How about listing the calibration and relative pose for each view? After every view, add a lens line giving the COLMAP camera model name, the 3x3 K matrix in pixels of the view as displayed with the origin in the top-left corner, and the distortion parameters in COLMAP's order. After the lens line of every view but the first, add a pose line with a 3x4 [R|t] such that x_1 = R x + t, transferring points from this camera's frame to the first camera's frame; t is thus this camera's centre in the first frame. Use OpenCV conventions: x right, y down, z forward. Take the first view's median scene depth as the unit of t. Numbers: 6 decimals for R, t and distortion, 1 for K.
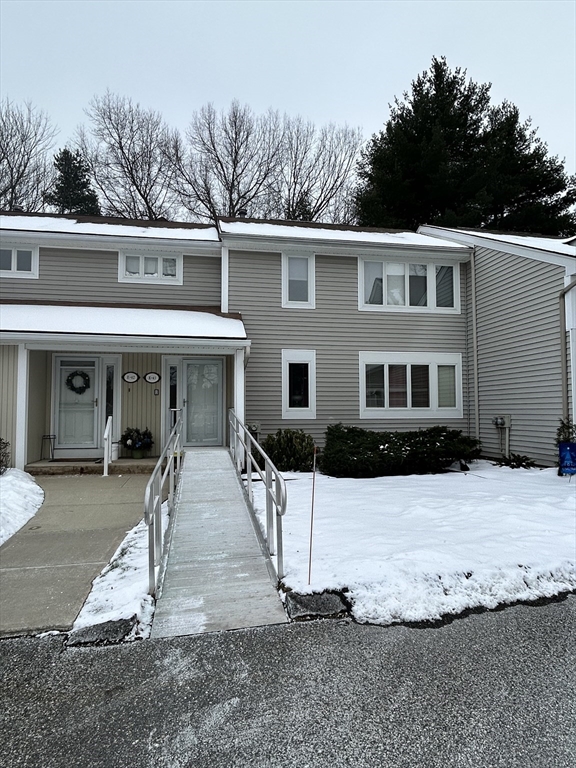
lens RADIAL K [[466.6, 0, 288.6], [0, 466.6, 390.3], [0, 0, 1]] dist [-0.003612, -0.000533]
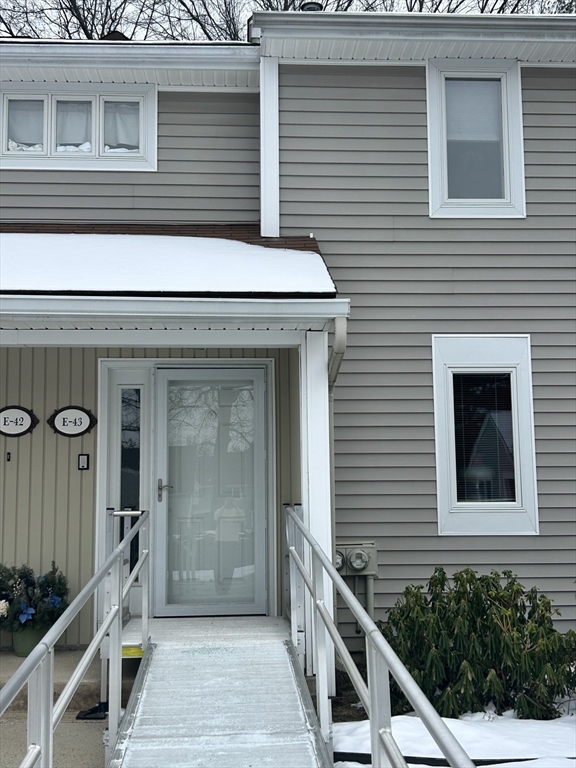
lens RADIAL K [[937.8, 0, 290.5], [0, 937.8, 382.9], [0, 0, 1]] dist [0.139204, 0.000000]
pose [[0.992702, -0.022787, -0.118419, -0.037726], [0.013553, 0.996845, -0.078203, 0.002617], [0.119828, 0.076027, 0.989879, 0.288440]]
